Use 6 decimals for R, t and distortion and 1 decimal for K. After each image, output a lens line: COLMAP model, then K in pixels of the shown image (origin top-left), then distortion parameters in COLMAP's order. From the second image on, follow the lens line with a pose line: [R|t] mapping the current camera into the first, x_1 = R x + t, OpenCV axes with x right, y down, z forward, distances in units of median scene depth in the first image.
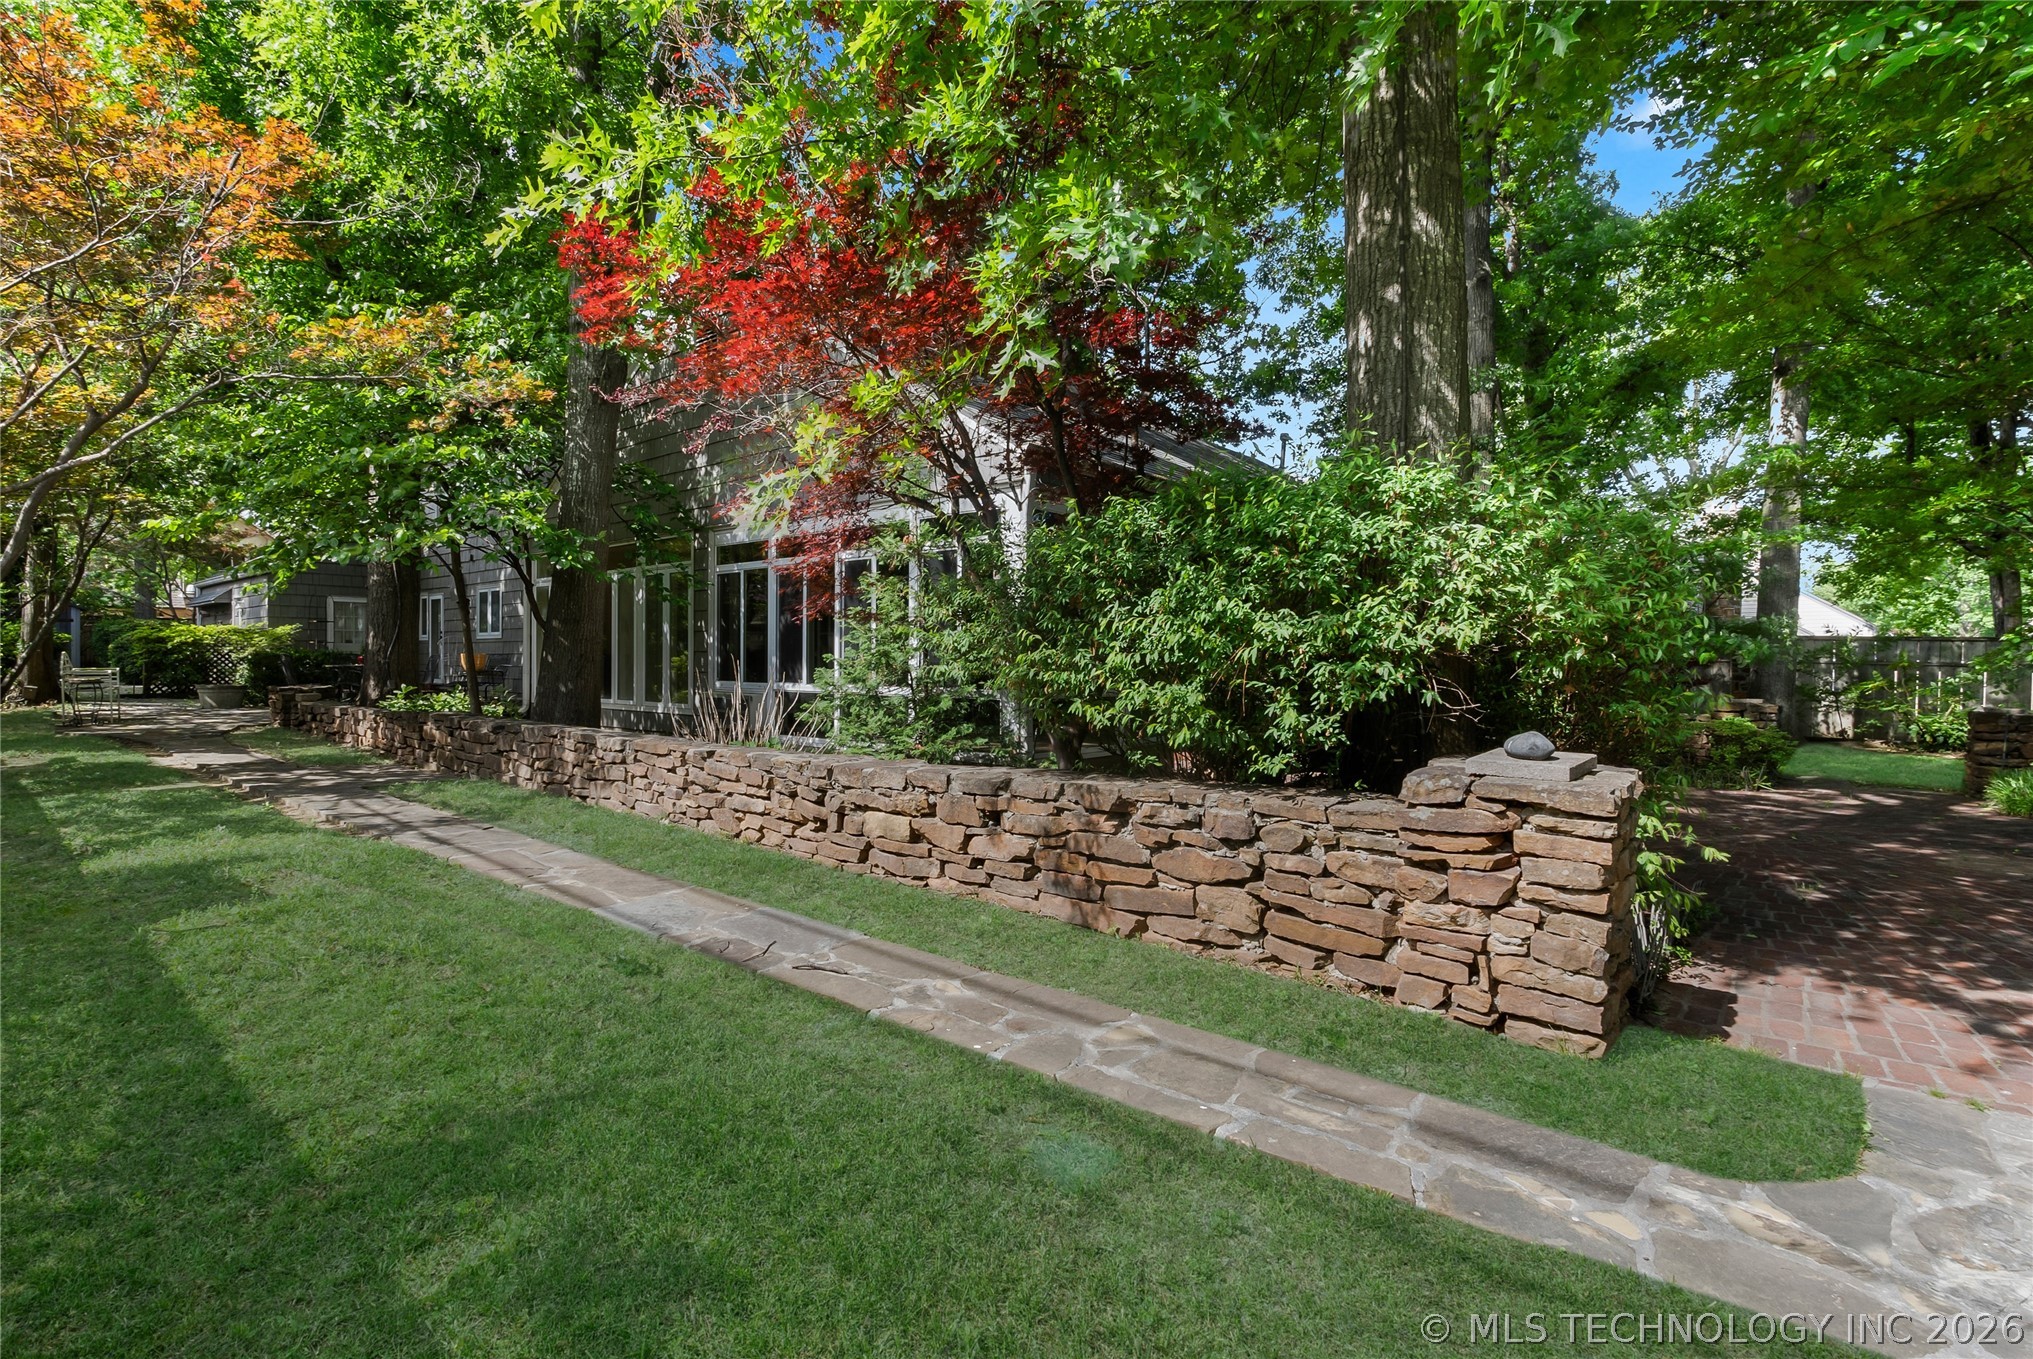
lens RADIAL K [[944.4, 0, 1019.2], [0, 944.4, 679.2], [0, 0, 1]] dist [-0.010528, -0.000428]
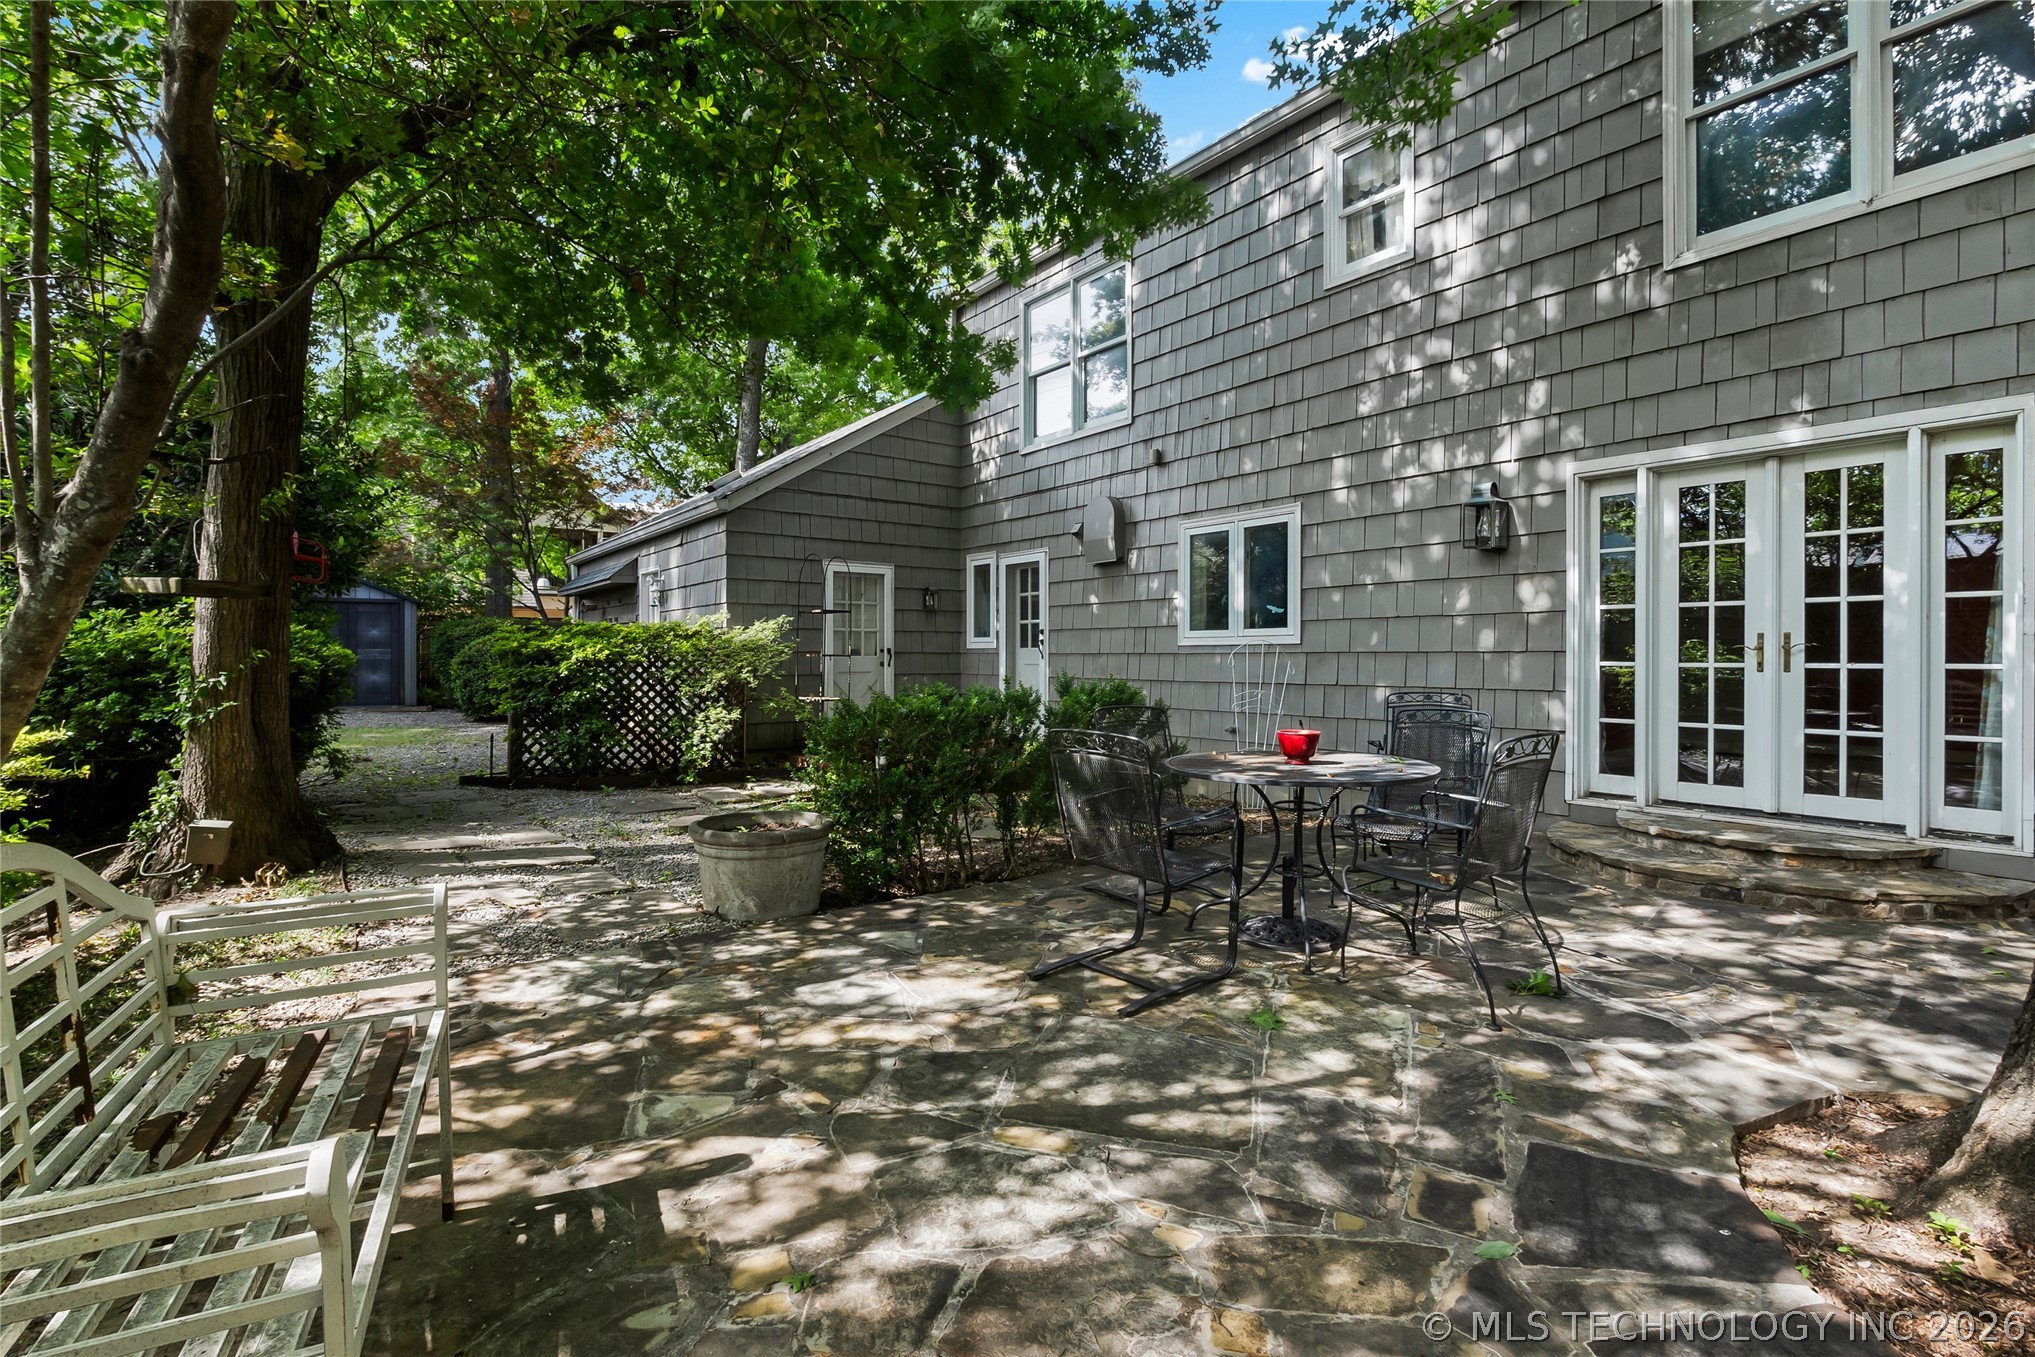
lens RADIAL K [[945.3, 0, 1010.1], [0, 945.3, 668.7], [0, 0, 1]] dist [-0.010528, -0.000428]
pose [[0.970941, -0.002309, -0.239308, -0.519095], [0.002049, 0.999997, -0.001334, -0.030521], [0.239311, 0.000805, 0.970943, 0.536908]]
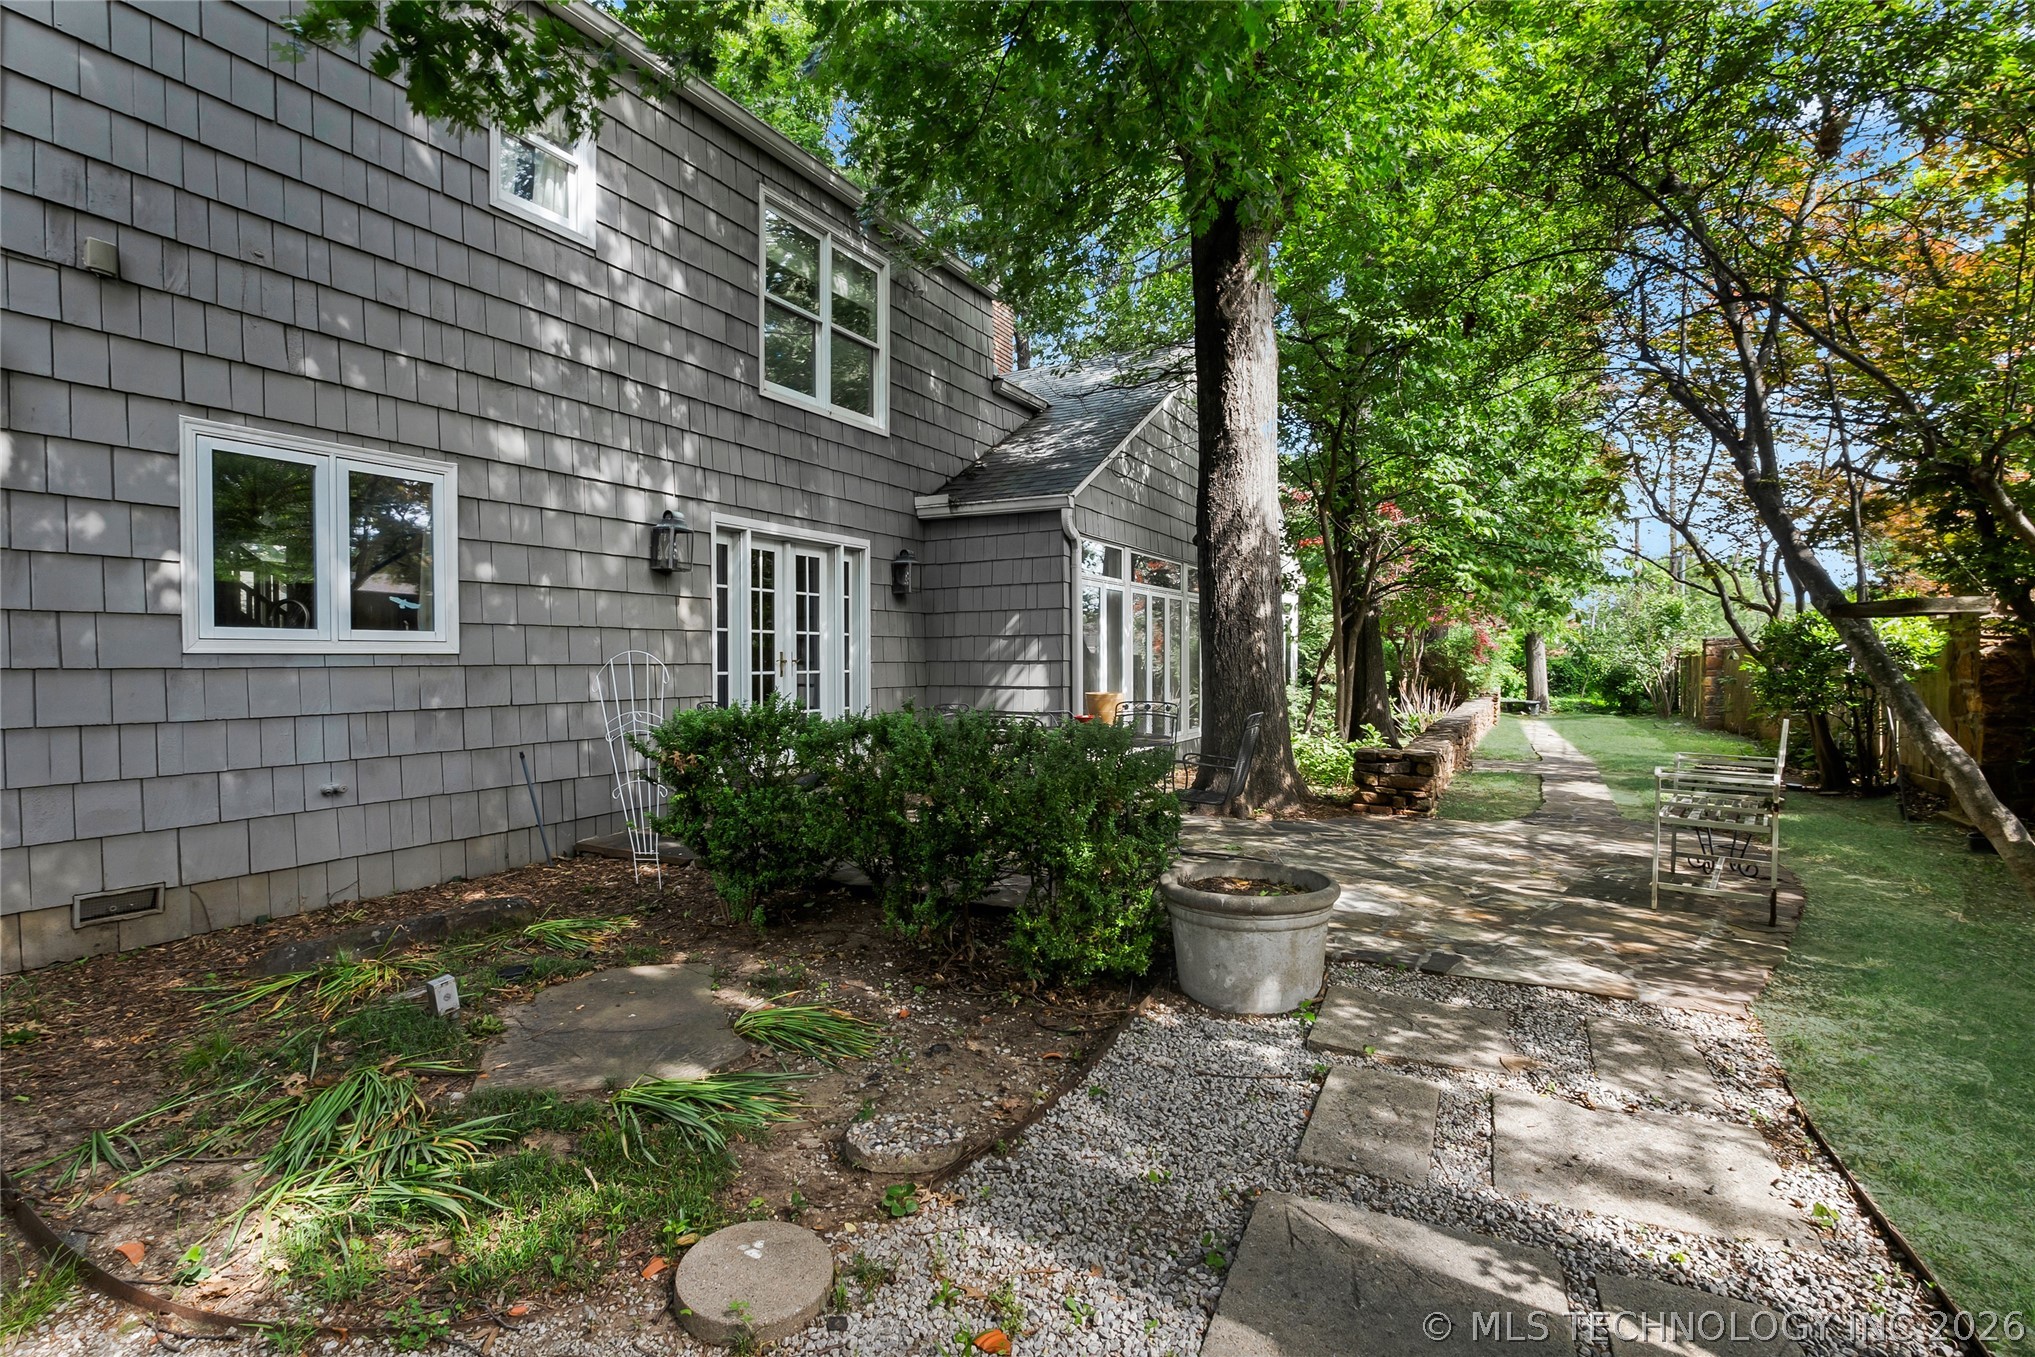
lens RADIAL K [[945.3, 0, 1009.0], [0, 945.3, 671.6], [0, 0, 1]] dist [-0.010528, -0.000428]
pose [[-0.185626, -0.016884, 0.982475, -0.873834], [0.016928, 0.999649, 0.020378, -0.040807], [-0.982475, 0.020414, -0.185275, 0.894625]]
